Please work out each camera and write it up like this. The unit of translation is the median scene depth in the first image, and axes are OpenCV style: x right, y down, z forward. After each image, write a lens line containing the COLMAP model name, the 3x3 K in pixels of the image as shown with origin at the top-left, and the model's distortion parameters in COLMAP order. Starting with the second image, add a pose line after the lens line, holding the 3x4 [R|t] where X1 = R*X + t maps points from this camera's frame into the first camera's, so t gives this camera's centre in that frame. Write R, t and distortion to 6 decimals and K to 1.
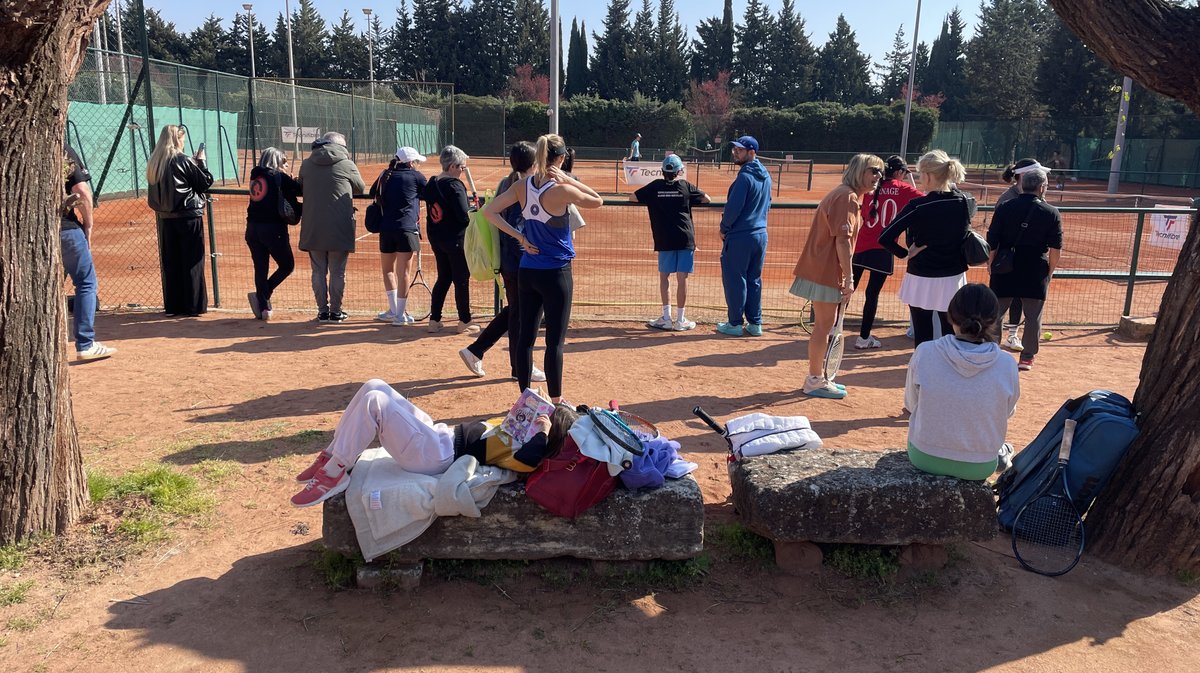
lens RADIAL K [[904.5, 0, 602.8], [0, 904.5, 331.5], [0, 0, 1]] dist [0.081177, -0.097851]
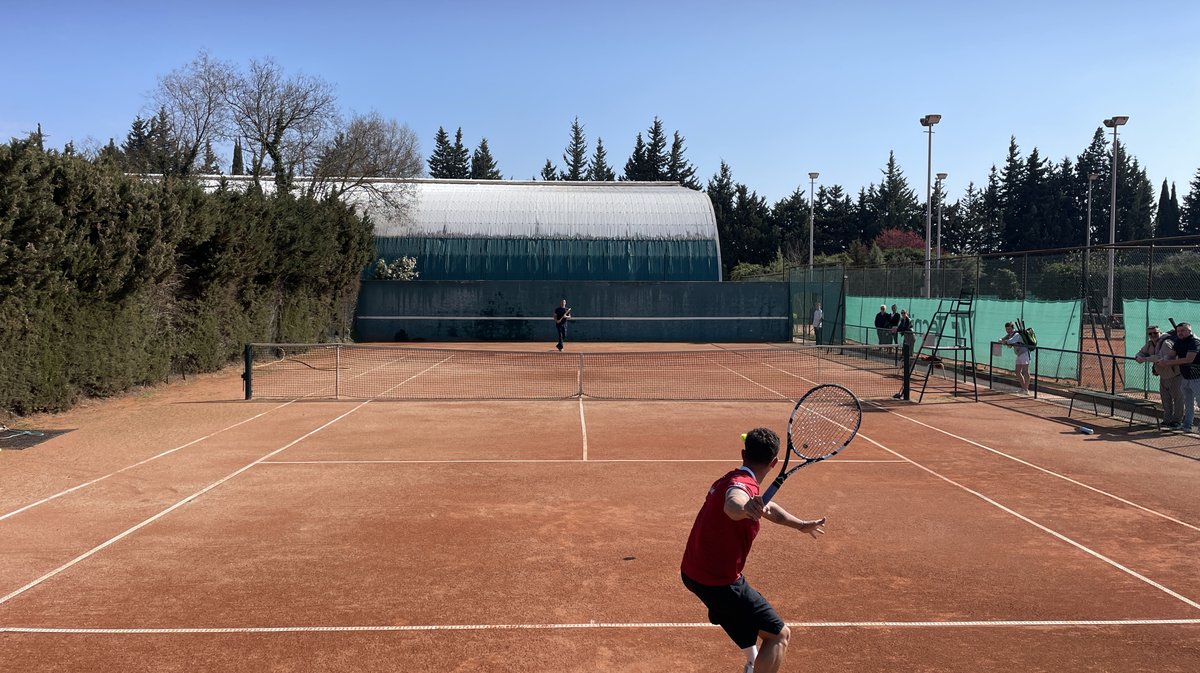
lens RADIAL K [[904.5, 0, 597.9], [0, 904.5, 331.4], [0, 0, 1]] dist [0.081177, -0.097851]
pose [[0.999709, -0.021853, 0.010216, -0.649219], [0.023128, 0.988668, -0.148325, -0.052006], [-0.006859, 0.148518, 0.988886, 0.057135]]
